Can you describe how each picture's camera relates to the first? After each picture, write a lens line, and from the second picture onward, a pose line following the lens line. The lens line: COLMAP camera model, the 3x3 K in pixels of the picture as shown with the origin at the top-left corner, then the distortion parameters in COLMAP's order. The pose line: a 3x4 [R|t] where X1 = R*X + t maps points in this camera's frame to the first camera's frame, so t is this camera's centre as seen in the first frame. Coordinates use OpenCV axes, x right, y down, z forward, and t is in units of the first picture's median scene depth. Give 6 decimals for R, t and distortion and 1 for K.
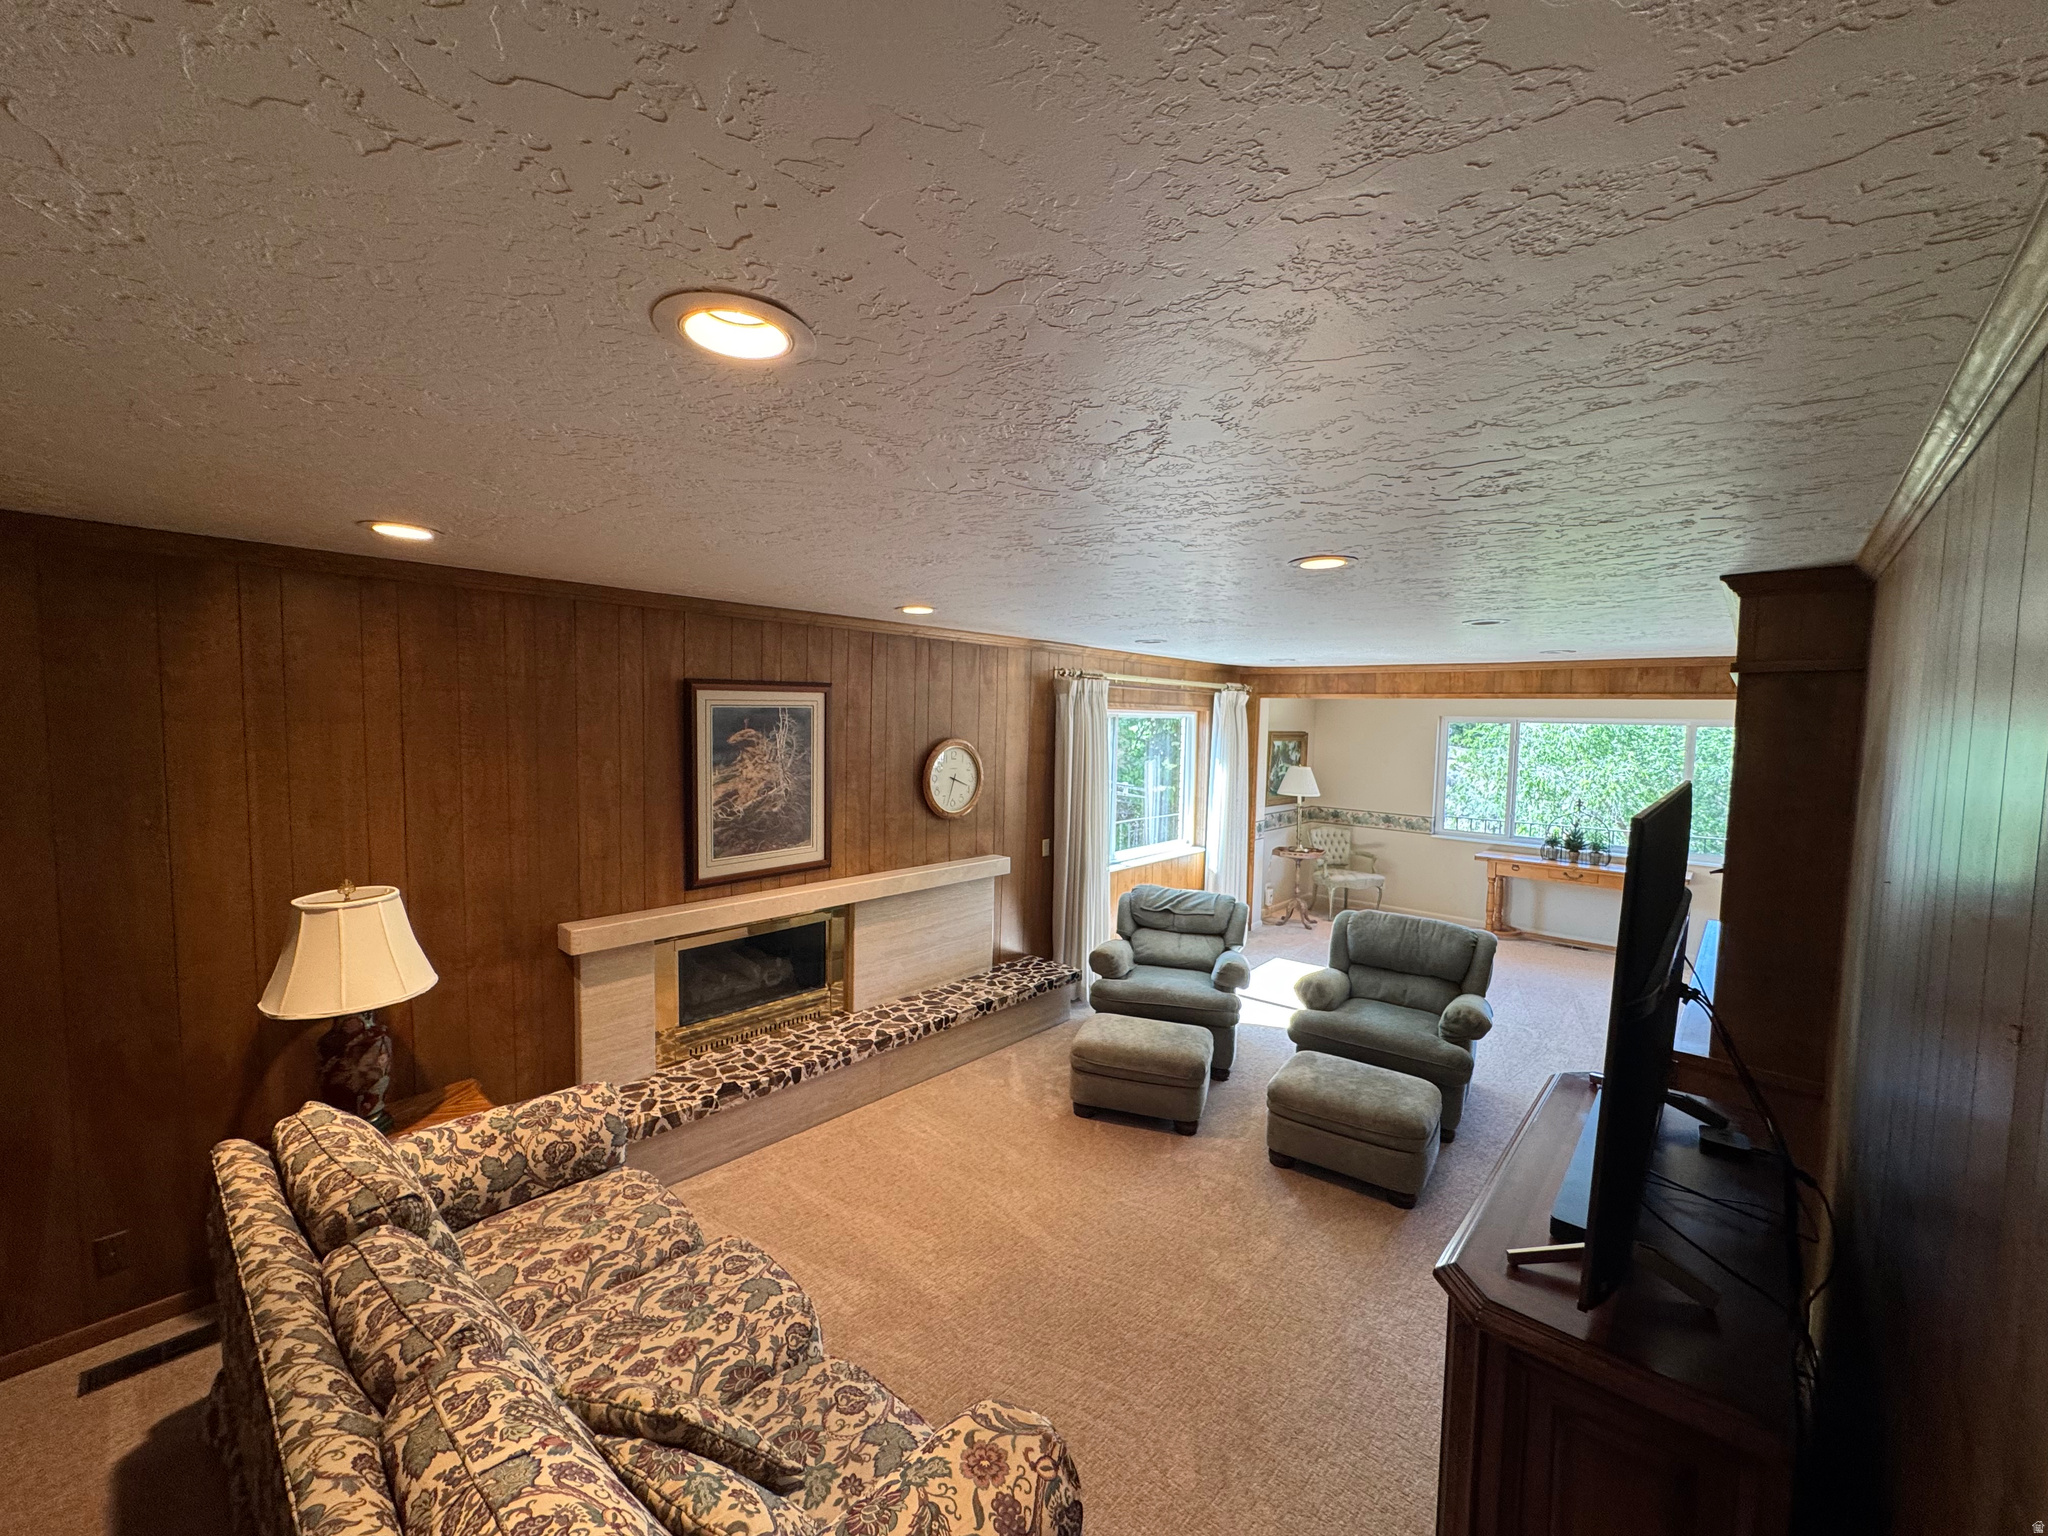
lens RADIAL K [[810.7, 0, 1026.5], [0, 810.7, 761.2], [0, 0, 1]] dist [-0.007054, 0.000138]
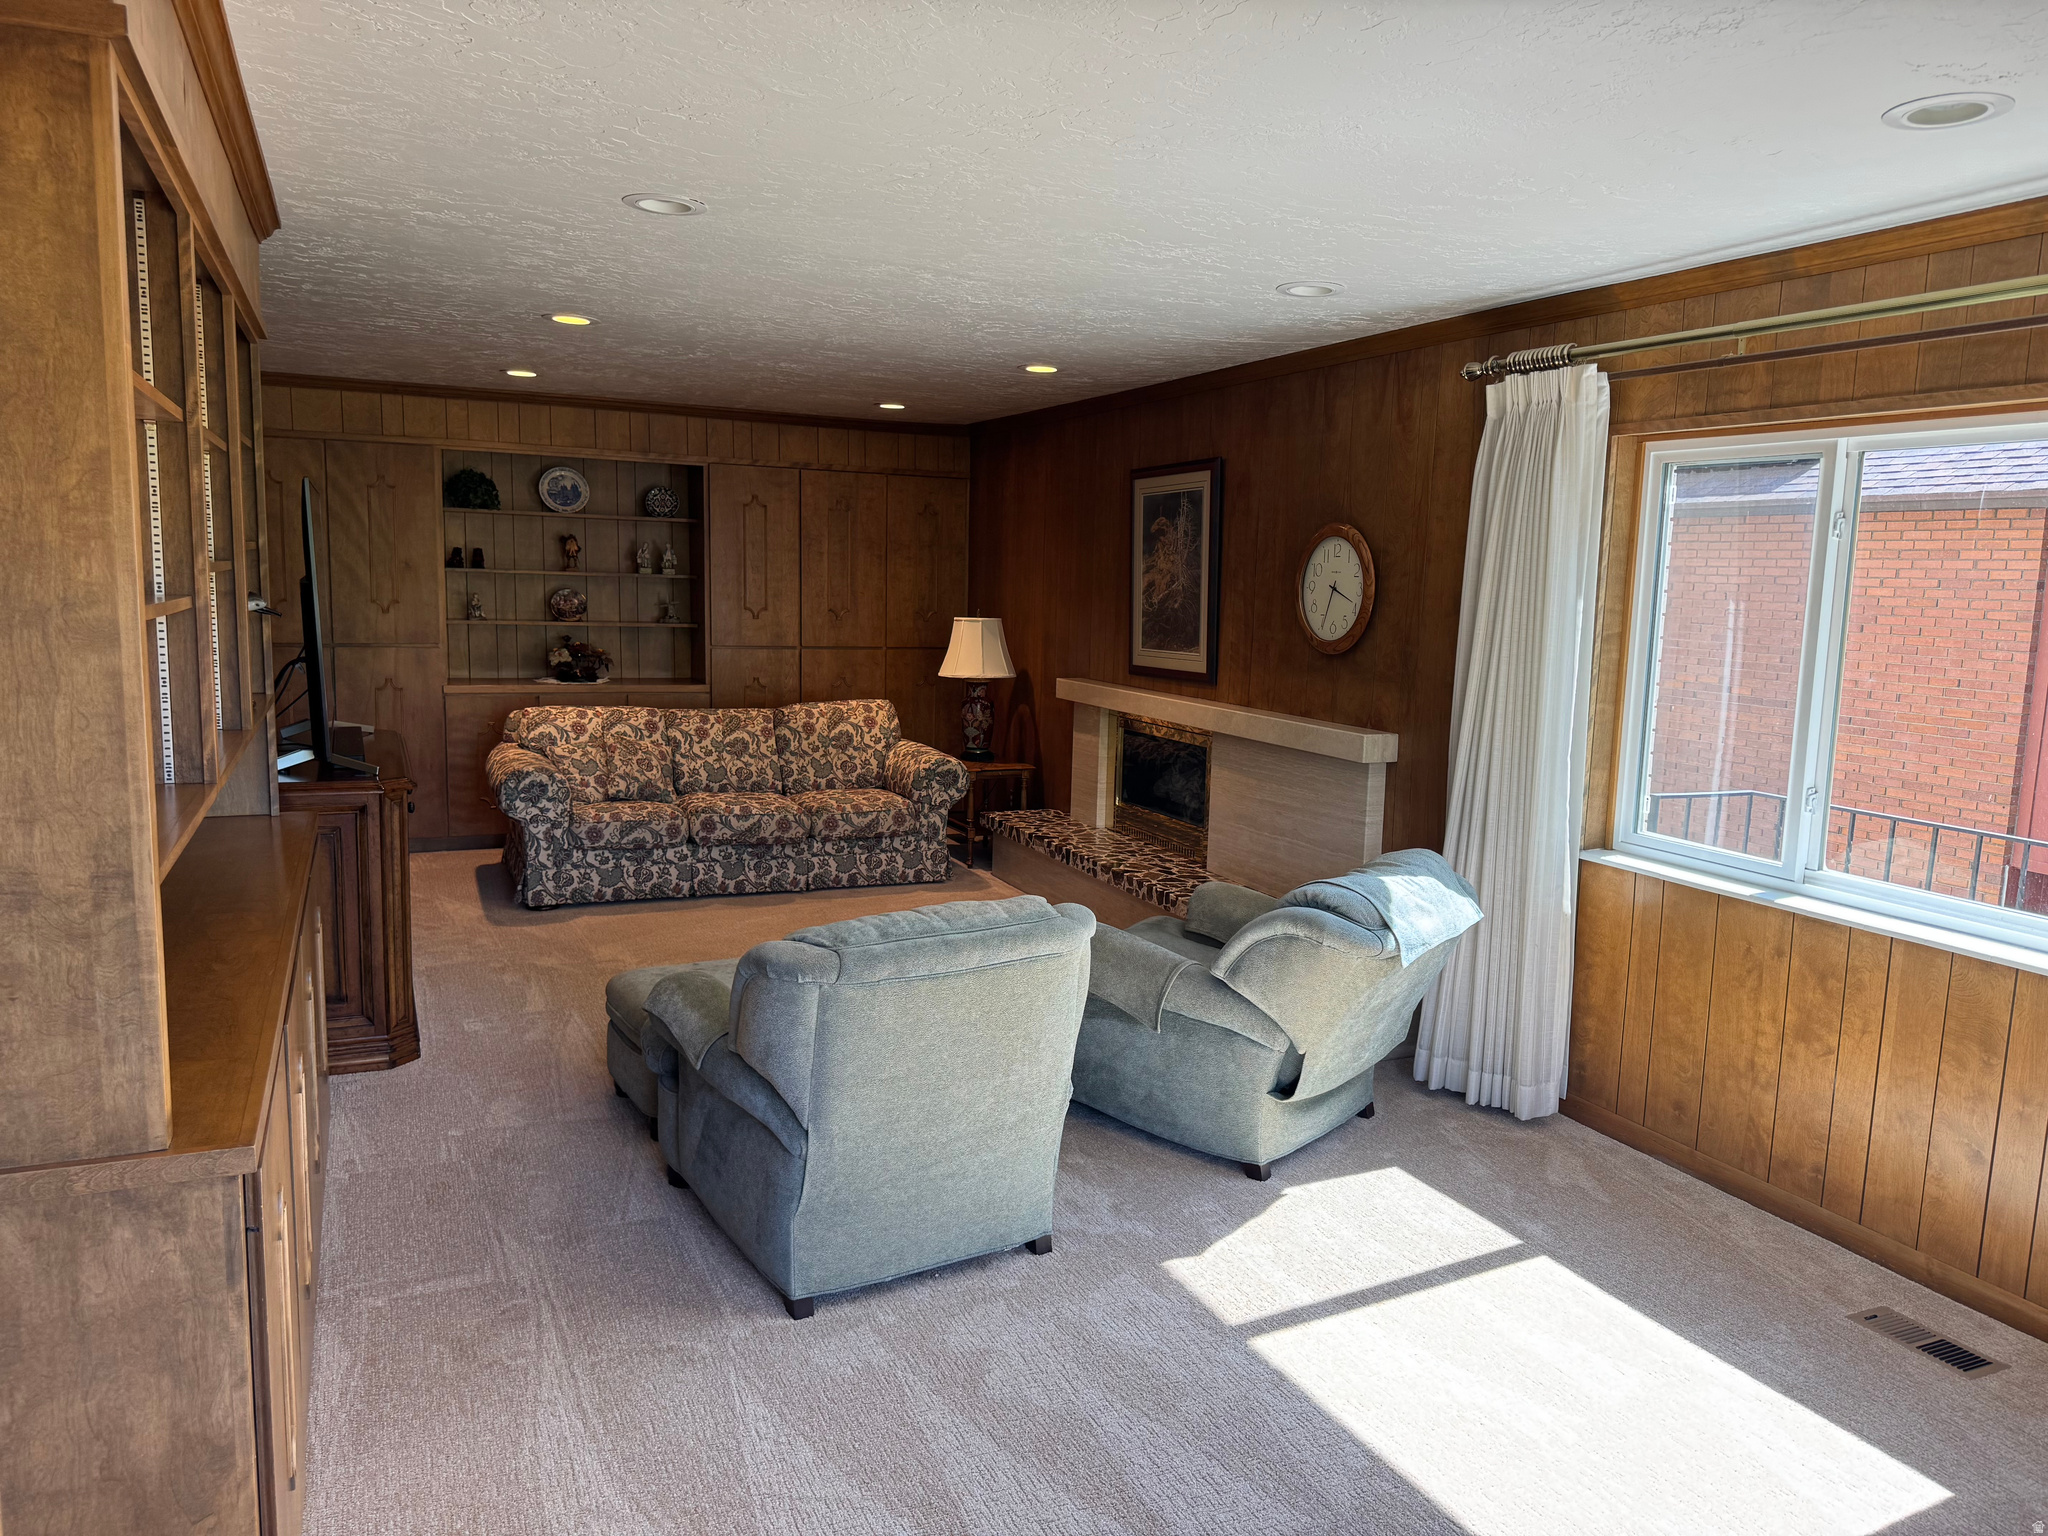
lens RADIAL K [[1423.7, 0, 1024.0], [0, 1423.7, 768.0], [0, 0, 1]] dist [0.119019, -0.134283]
pose [[-0.391759, 0.093733, -0.915281, 1.221032], [-0.090037, 0.986117, 0.139524, 0.030265], [0.915652, 0.137069, -0.377880, 1.442468]]
